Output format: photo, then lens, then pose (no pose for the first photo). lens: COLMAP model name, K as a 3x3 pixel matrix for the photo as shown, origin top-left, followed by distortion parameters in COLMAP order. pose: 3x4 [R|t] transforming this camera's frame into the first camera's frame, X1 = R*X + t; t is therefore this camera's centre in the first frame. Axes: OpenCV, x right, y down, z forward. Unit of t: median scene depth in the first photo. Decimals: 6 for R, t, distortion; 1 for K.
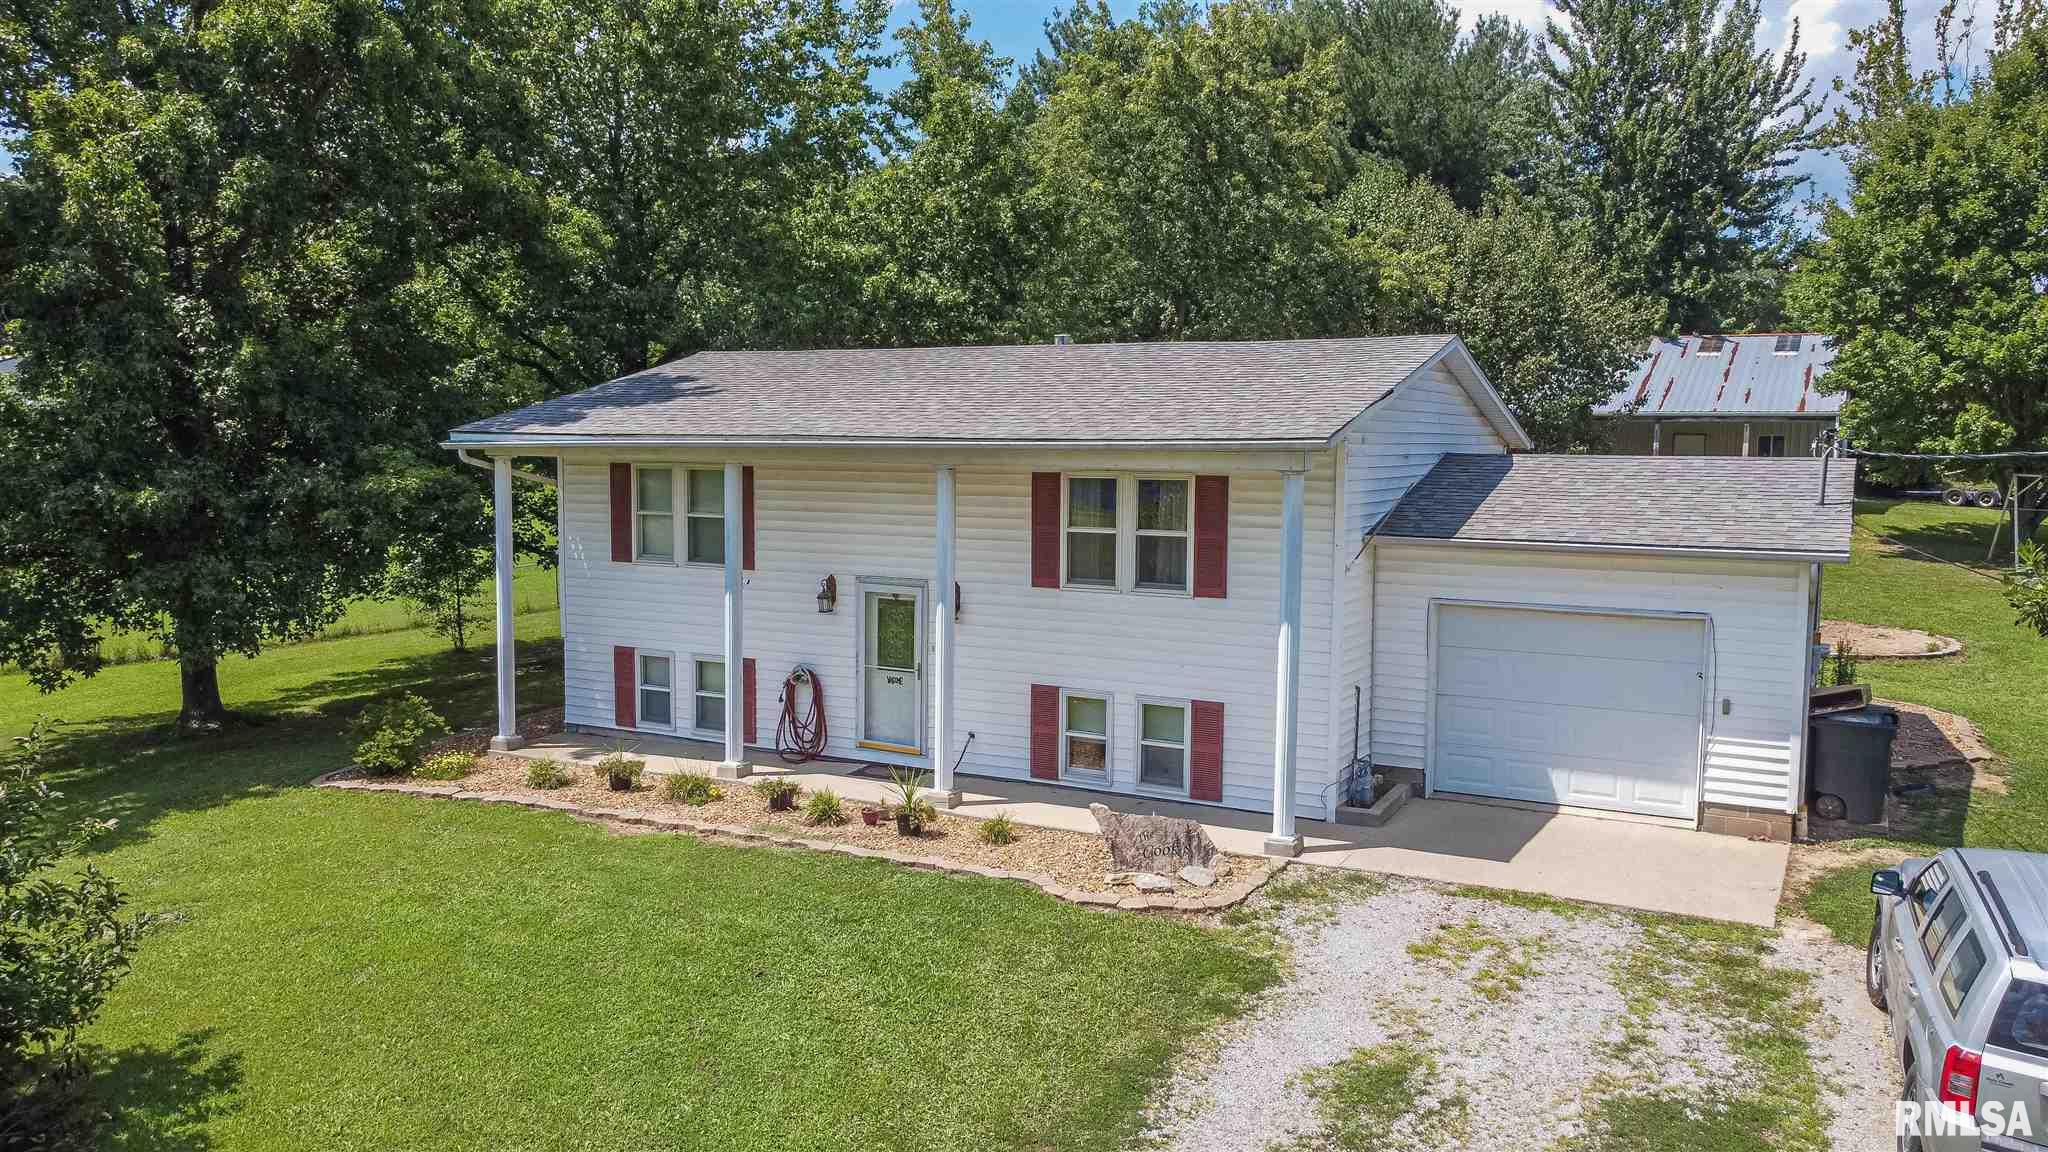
lens RADIAL K [[1506.9, 0, 1029.4], [0, 1506.9, 560.0], [0, 0, 1]] dist [-0.003645, -0.002568]
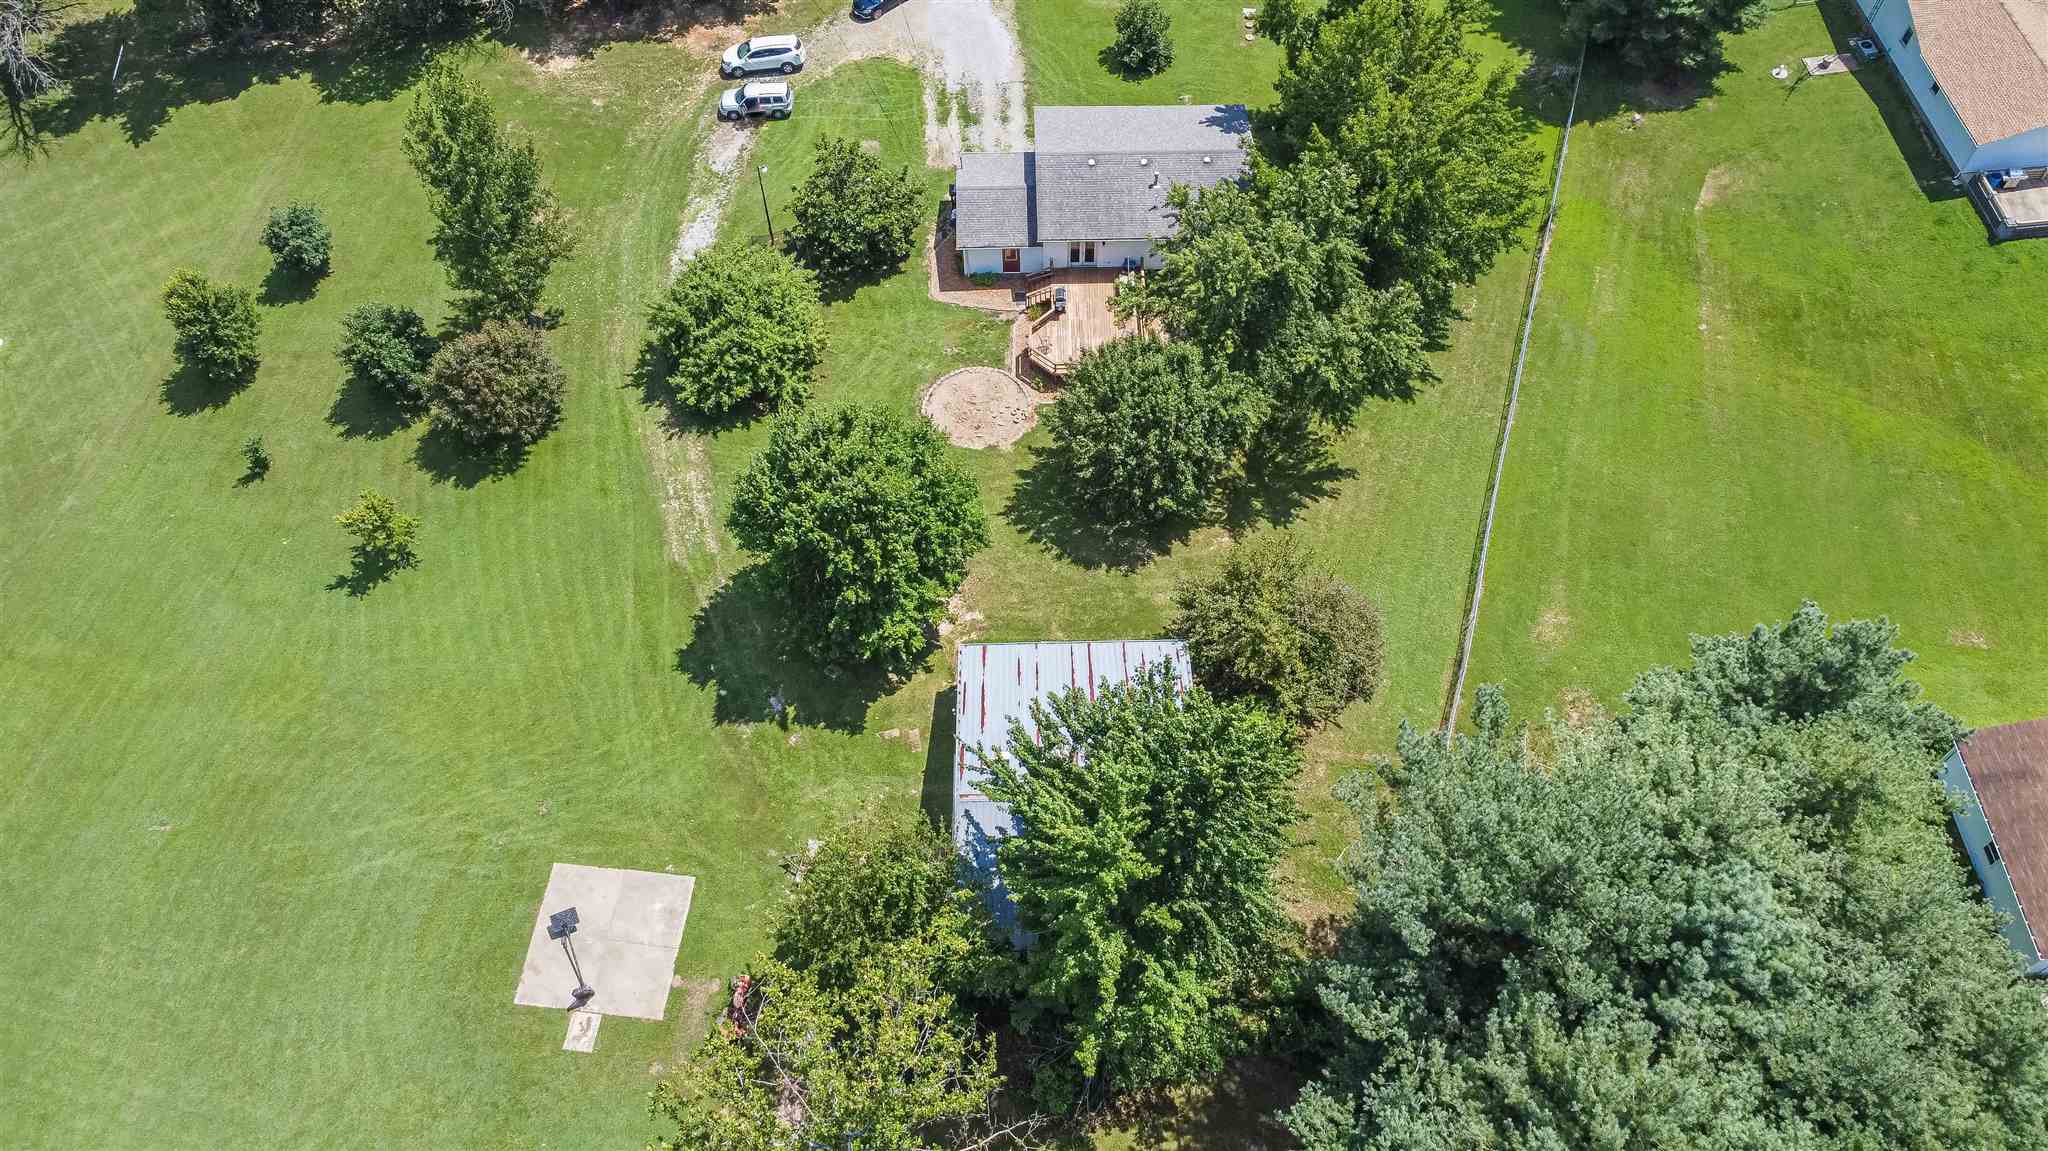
lens RADIAL K [[1506.9, 0, 1029.4], [0, 1506.9, 559.5], [0, 0, 1]] dist [-0.003645, -0.002568]
pose [[-0.865612, 0.429900, -0.256712, 2.132185], [-0.046009, 0.442235, 0.895719, -3.937564], [0.498596, 0.787156, -0.363025, 3.870778]]
